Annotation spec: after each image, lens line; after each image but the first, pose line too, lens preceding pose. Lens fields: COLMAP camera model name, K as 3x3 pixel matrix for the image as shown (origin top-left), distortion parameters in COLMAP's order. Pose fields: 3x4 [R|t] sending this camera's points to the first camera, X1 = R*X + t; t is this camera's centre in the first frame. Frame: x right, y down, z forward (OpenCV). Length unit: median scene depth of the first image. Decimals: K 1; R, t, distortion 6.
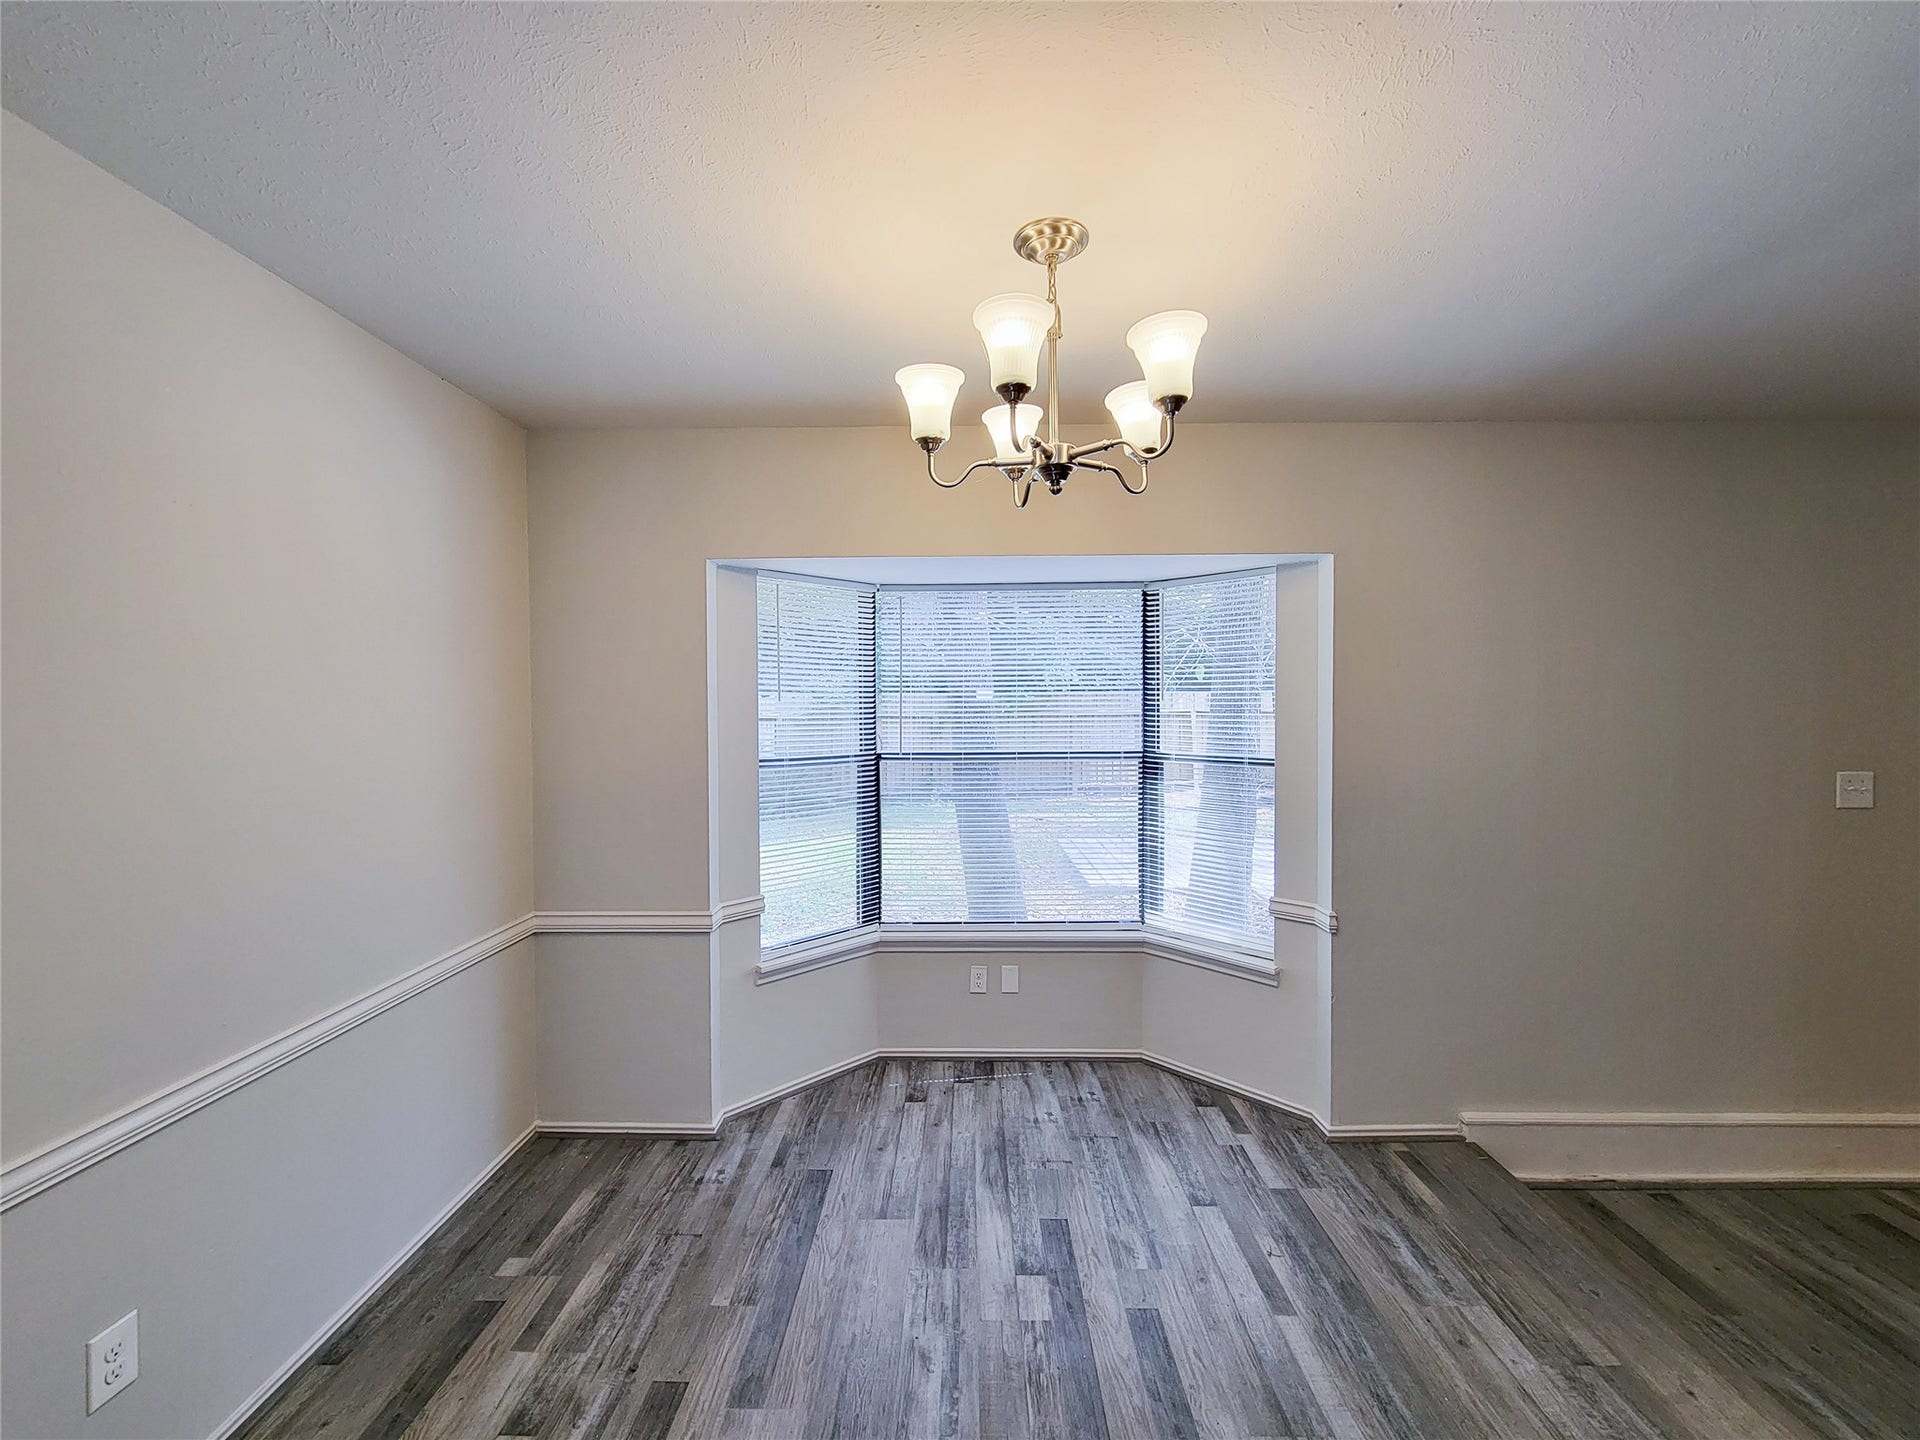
lens RADIAL K [[780.8, 0, 924.8], [0, 780.8, 722.0], [0, 0, 1]] dist [0.008152, -0.005383]
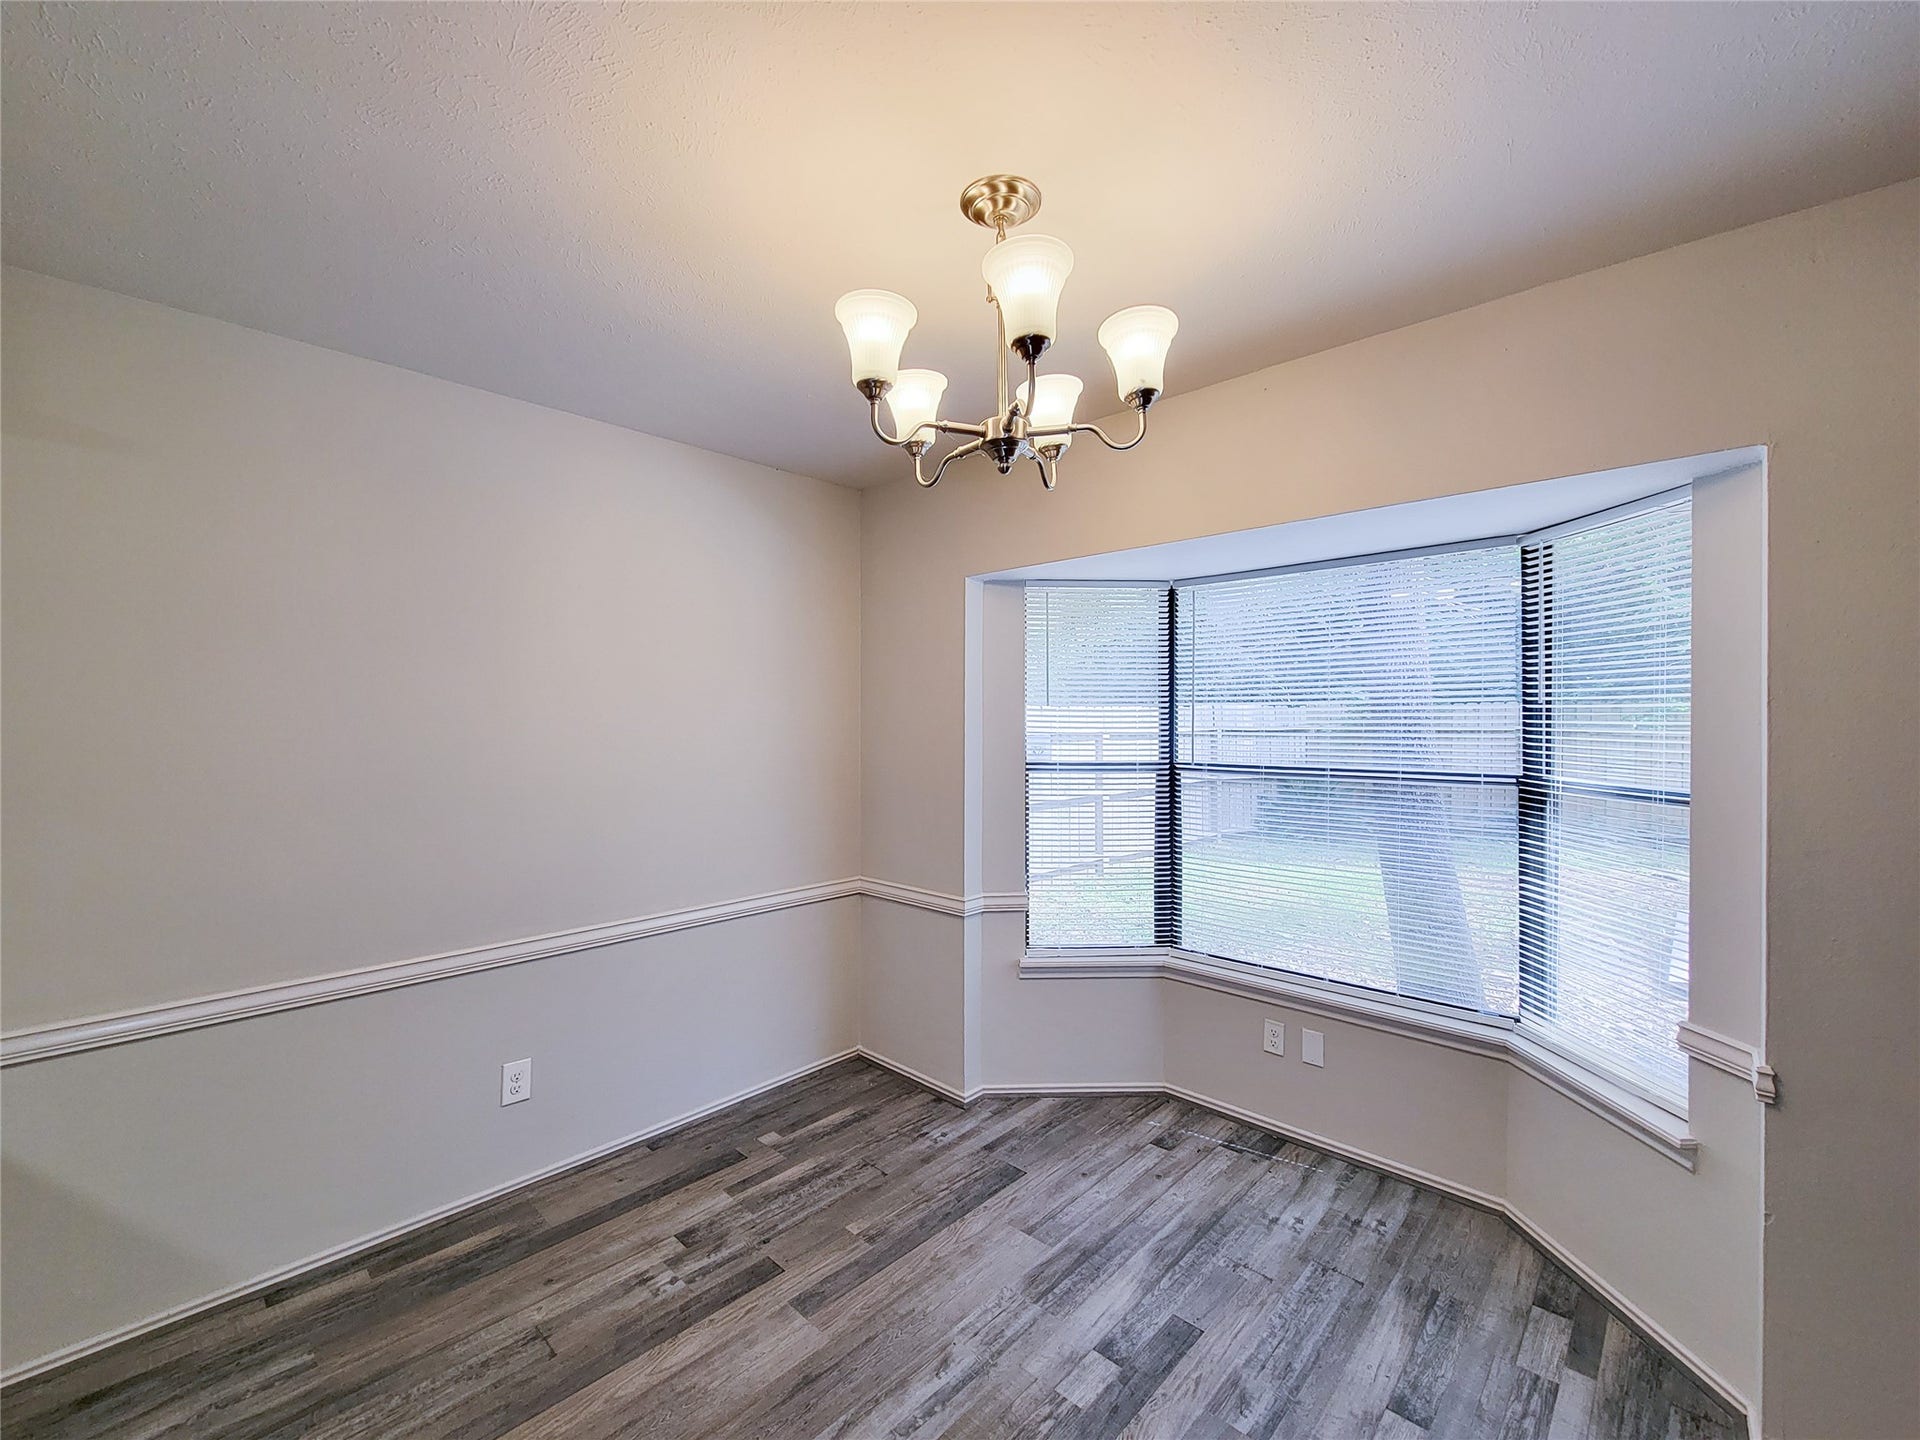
lens RADIAL K [[778.9, 0, 957.4], [0, 778.9, 723.7], [0, 0, 1]] dist [0.006176, -0.004325]
pose [[0.751164, 0.009477, -0.660048, 0.450106], [-0.019787, 0.999771, -0.008164, 0.007961], [0.659820, 0.019193, 0.751179, 0.174330]]
